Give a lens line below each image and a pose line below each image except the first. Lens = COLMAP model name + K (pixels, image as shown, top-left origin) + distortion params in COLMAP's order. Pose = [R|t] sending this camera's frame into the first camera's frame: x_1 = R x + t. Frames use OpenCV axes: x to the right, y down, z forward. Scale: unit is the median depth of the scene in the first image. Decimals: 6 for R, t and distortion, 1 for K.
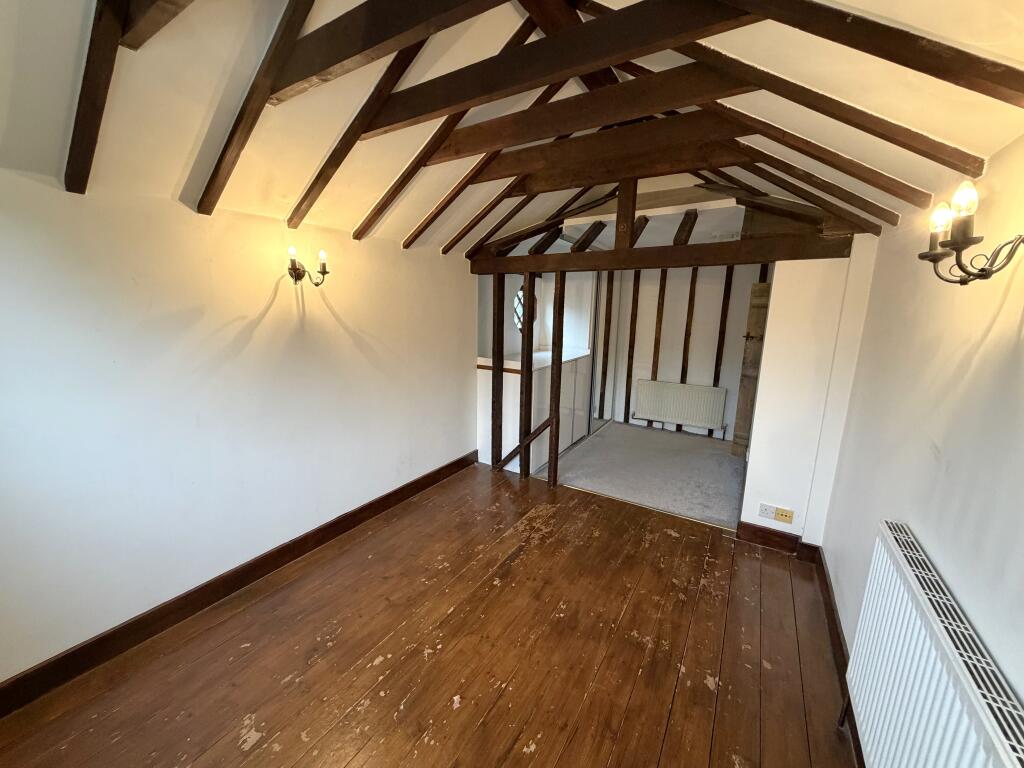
lens RADIAL K [[403.8, 0, 511.7], [0, 403.8, 384.5], [0, 0, 1]] dist [-0.000274, -0.000600]
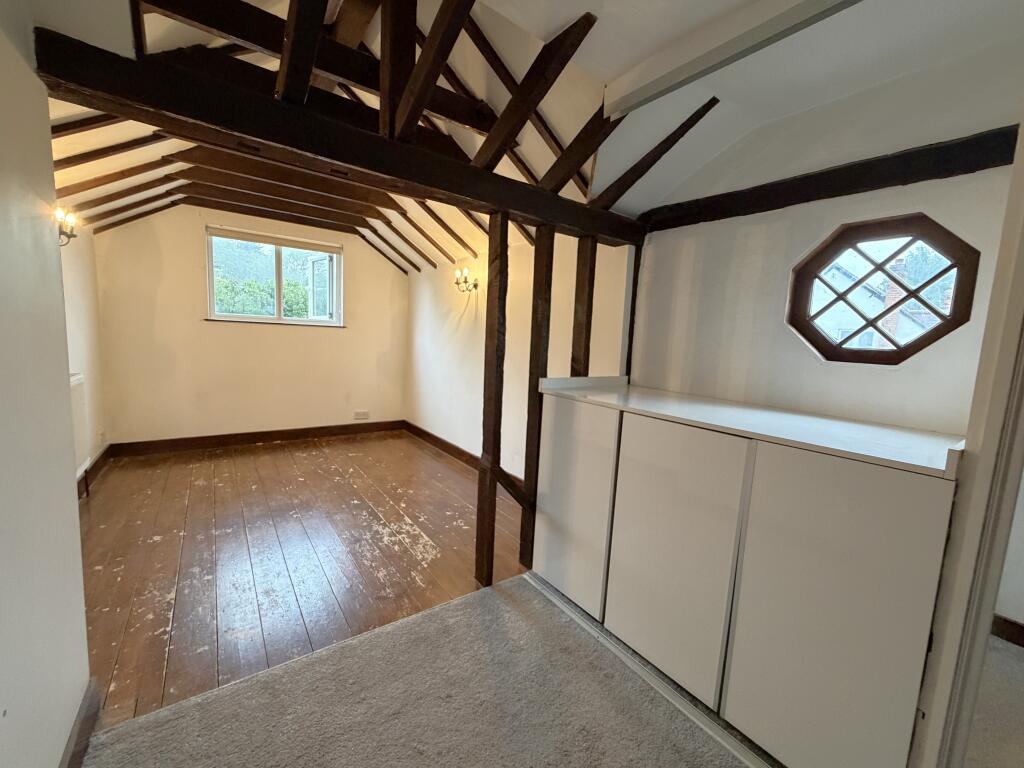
lens RADIAL K [[403.8, 0, 514.8], [0, 403.8, 384.0], [0, 0, 1]] dist [-0.000274, -0.000600]
pose [[-0.374840, 0.071931, -0.924295, 0.817150], [-0.237010, 0.956420, 0.170549, -0.186154], [0.896282, 0.282996, -0.341456, 1.553479]]
